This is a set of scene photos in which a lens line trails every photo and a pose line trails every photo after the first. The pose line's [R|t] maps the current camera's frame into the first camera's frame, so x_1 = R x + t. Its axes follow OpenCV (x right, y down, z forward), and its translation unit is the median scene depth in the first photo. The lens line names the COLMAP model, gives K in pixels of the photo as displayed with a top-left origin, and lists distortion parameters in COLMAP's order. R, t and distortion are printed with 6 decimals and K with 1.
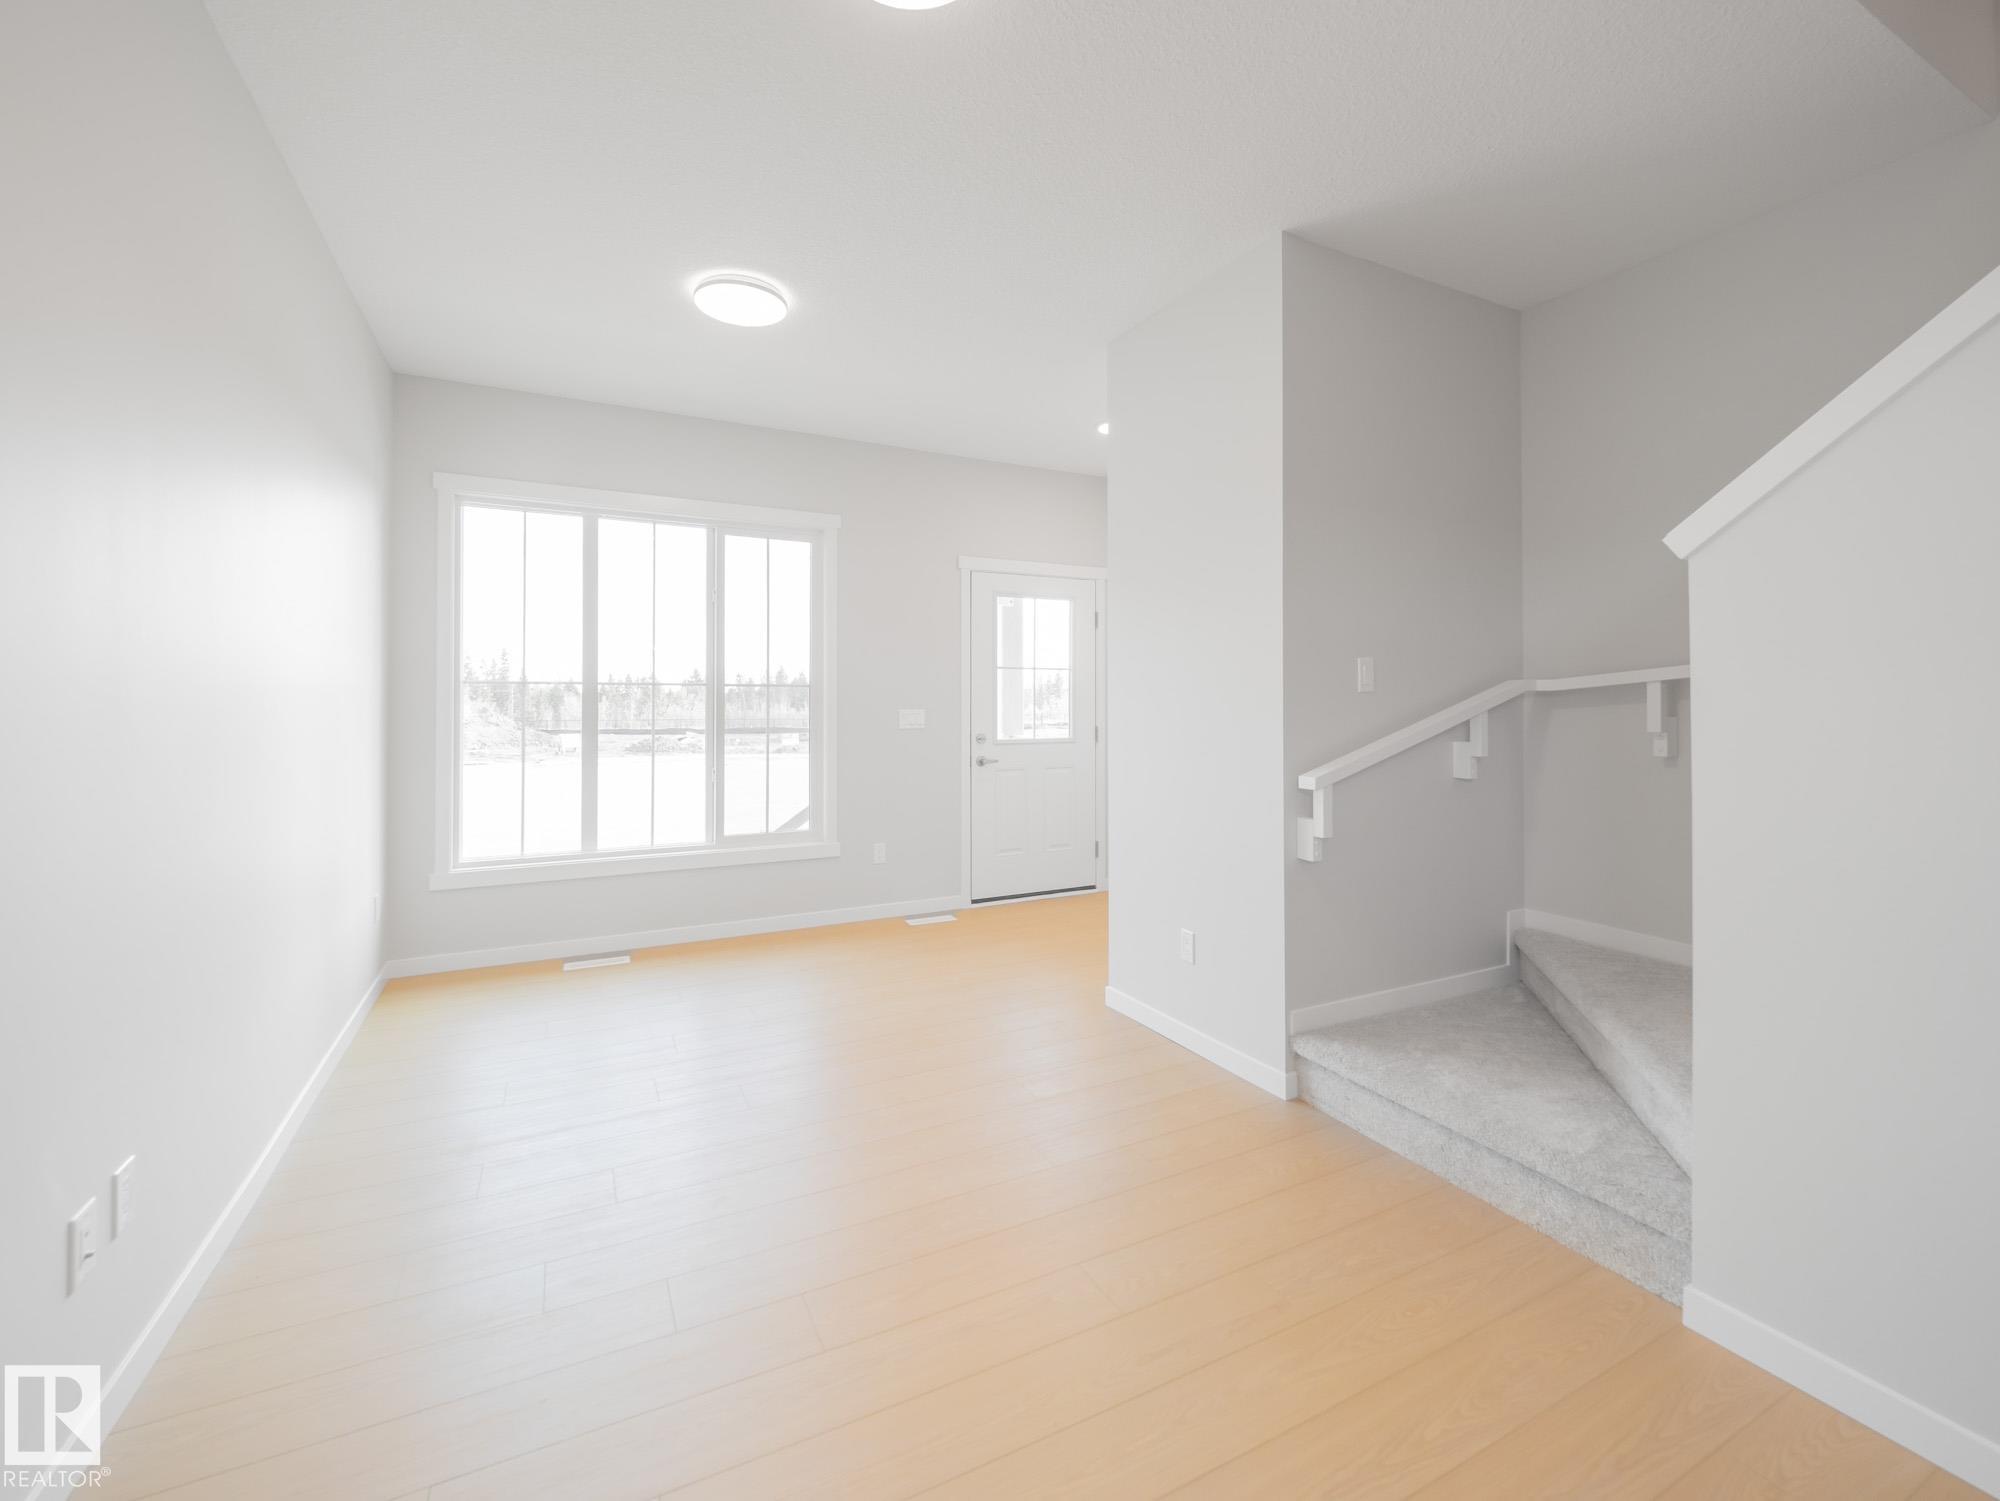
lens RADIAL K [[806.9, 0, 997.0], [0, 806.9, 699.5], [0, 0, 1]] dist [-0.001050, -0.000218]
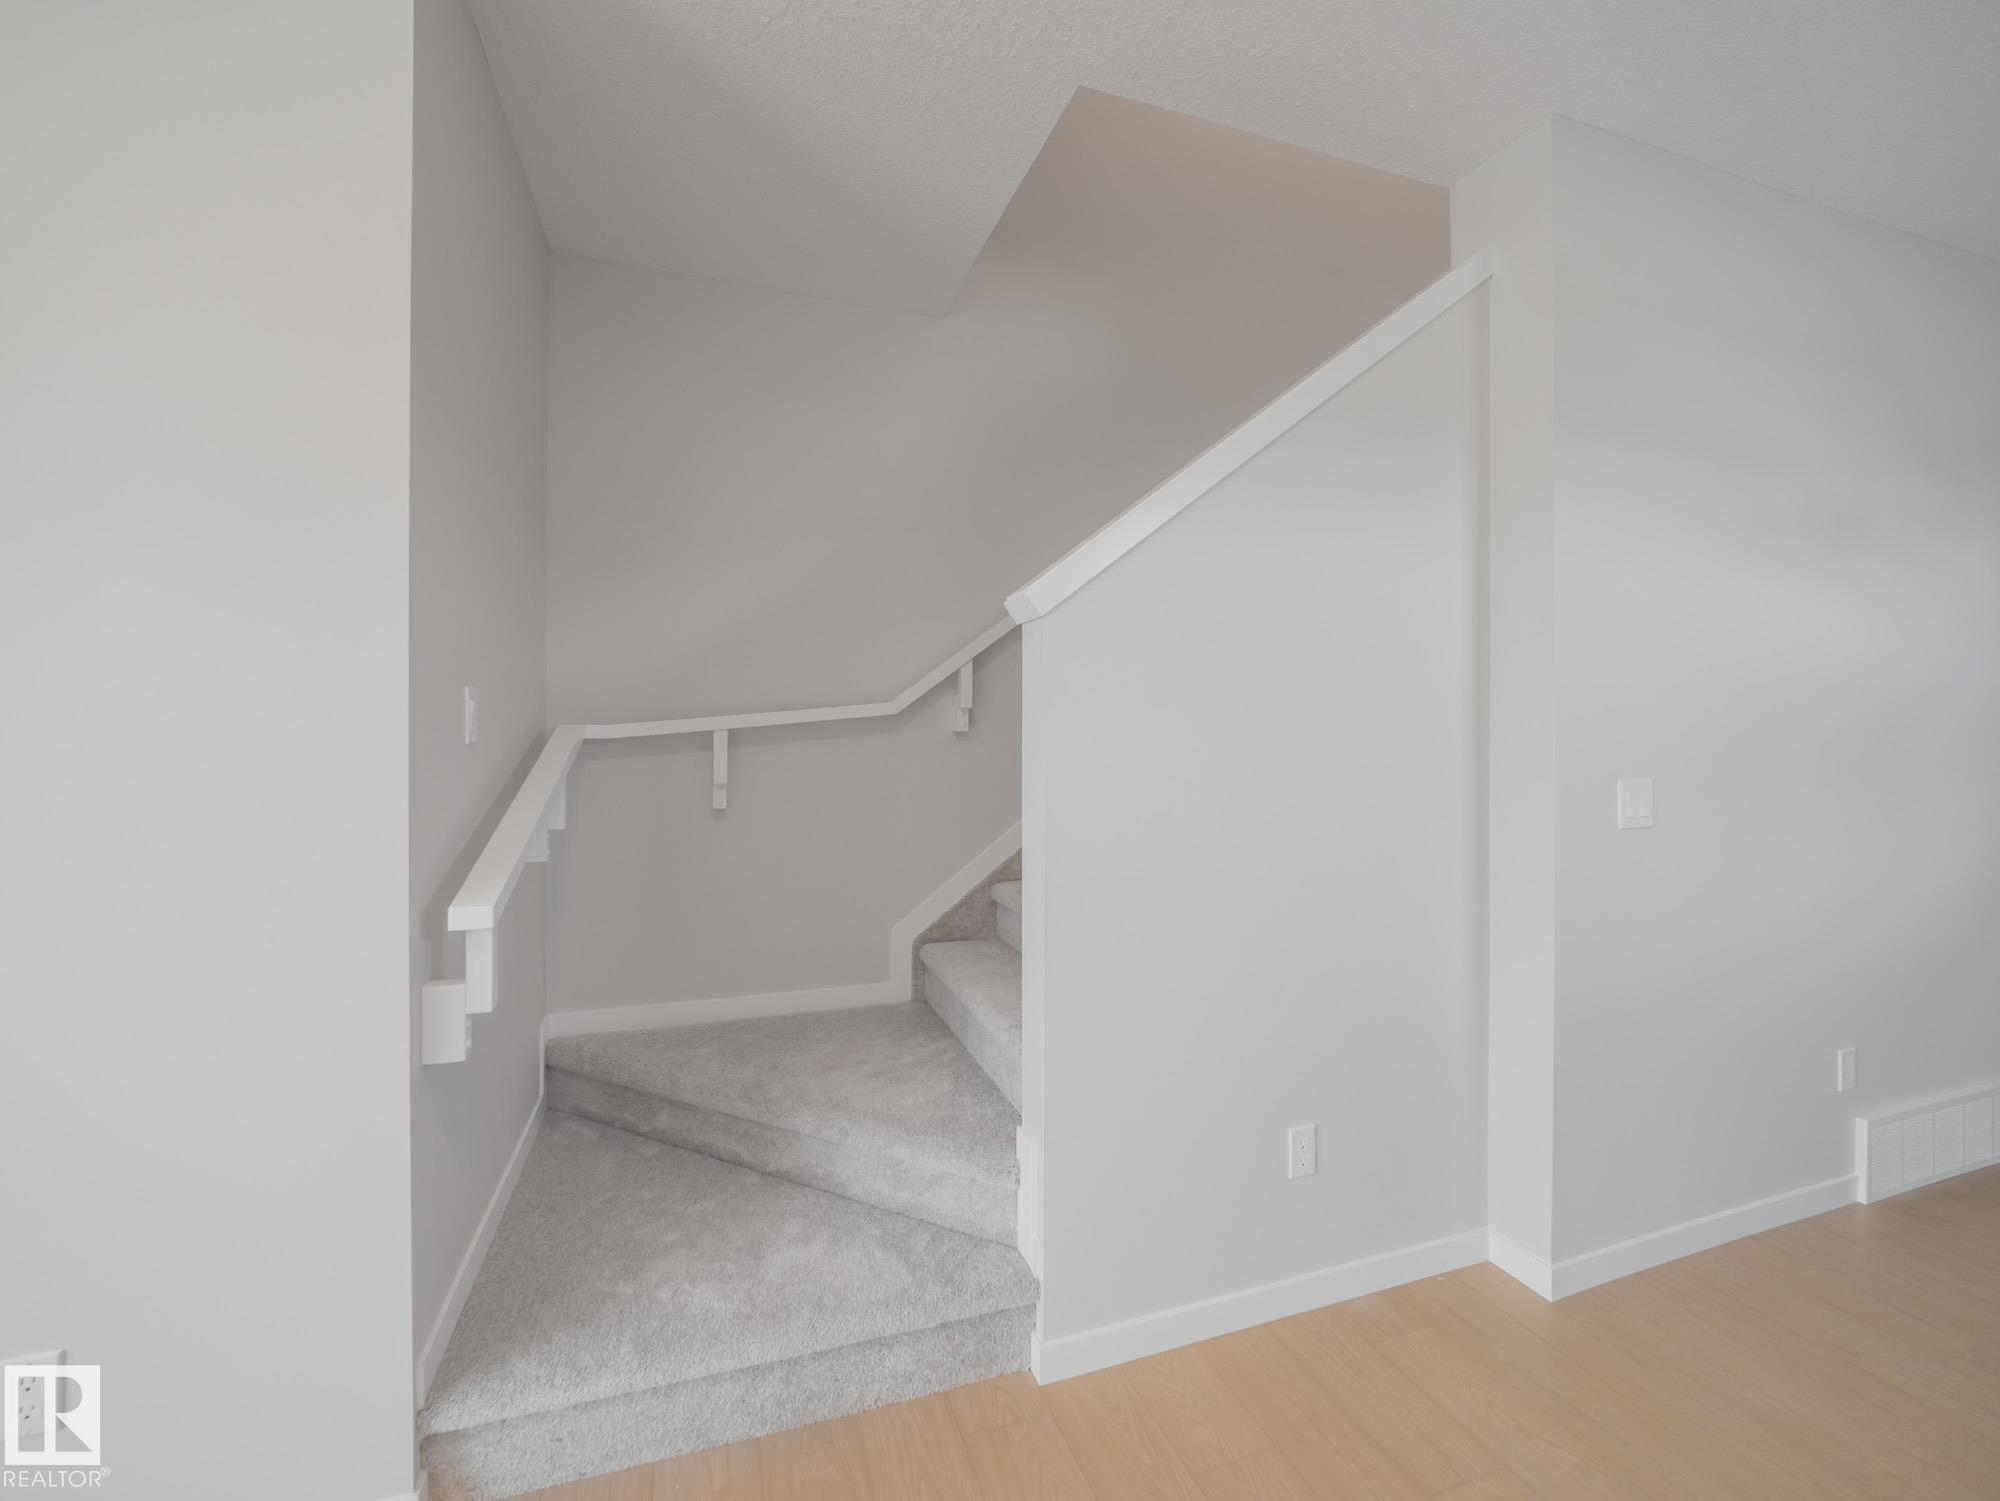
lens RADIAL K [[842.3, 0, 997.9], [0, 842.3, 741.7], [0, 0, 1]] dist [-0.000652, -0.000591]
pose [[0.140485, -0.008032, 0.990050, -0.122674], [-0.011683, 0.999884, 0.009769, -0.024060], [-0.990014, -0.012940, 0.140375, 0.597856]]
